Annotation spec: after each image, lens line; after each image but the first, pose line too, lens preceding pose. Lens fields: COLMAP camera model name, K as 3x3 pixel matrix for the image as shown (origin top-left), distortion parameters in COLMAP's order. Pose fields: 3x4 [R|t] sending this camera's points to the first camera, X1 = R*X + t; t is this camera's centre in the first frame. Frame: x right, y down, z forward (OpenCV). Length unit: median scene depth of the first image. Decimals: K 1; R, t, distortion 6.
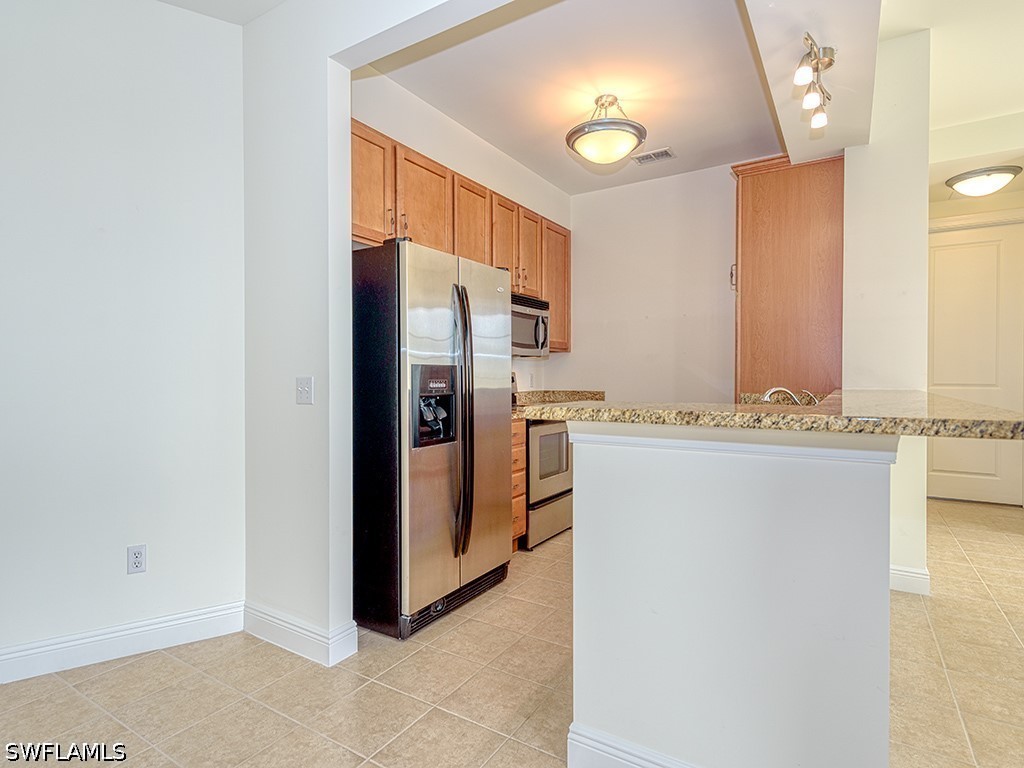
lens RADIAL K [[548.7, 0, 478.6], [0, 548.7, 380.8], [0, 0, 1]] dist [-0.000934, 0.000065]
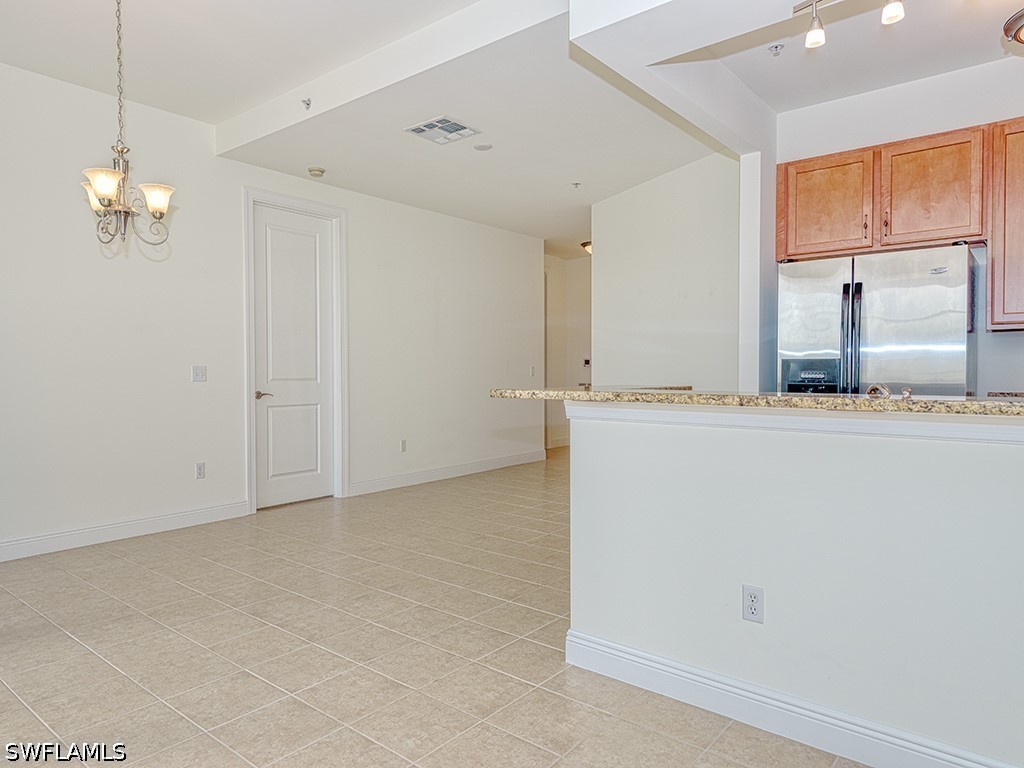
lens RADIAL K [[657.0, 0, 512.0], [0, 657.0, 384.0], [0, 0, 1]] dist [0.004620, 0.001386]
pose [[-0.086750, 0.031874, -0.995720, 1.013814], [0.001634, 0.999491, 0.031853, -0.016417], [0.996229, 0.001136, -0.086758, 0.344856]]
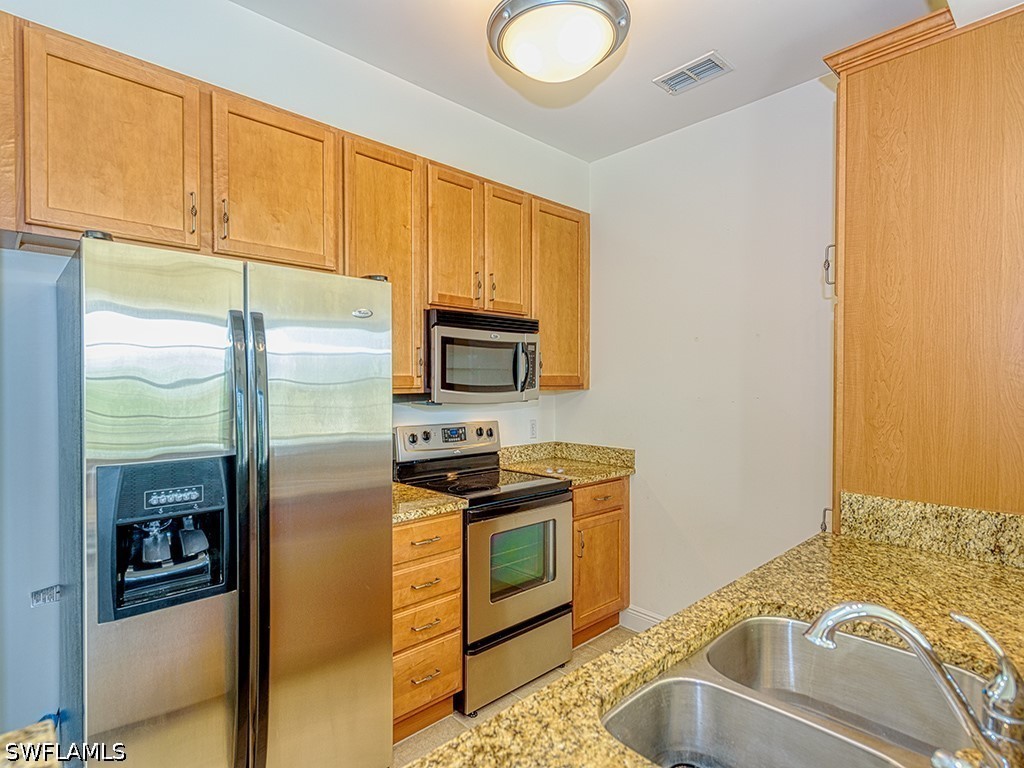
lens RADIAL K [[534.8, 0, 474.1], [0, 534.8, 387.5], [0, 0, 1]] dist [0.004689, -0.001981]
pose [[0.968329, -0.000832, -0.249676, 0.255182], [0.002313, 0.999981, 0.005637, -0.076584], [0.249667, -0.006036, 0.968313, 0.403474]]
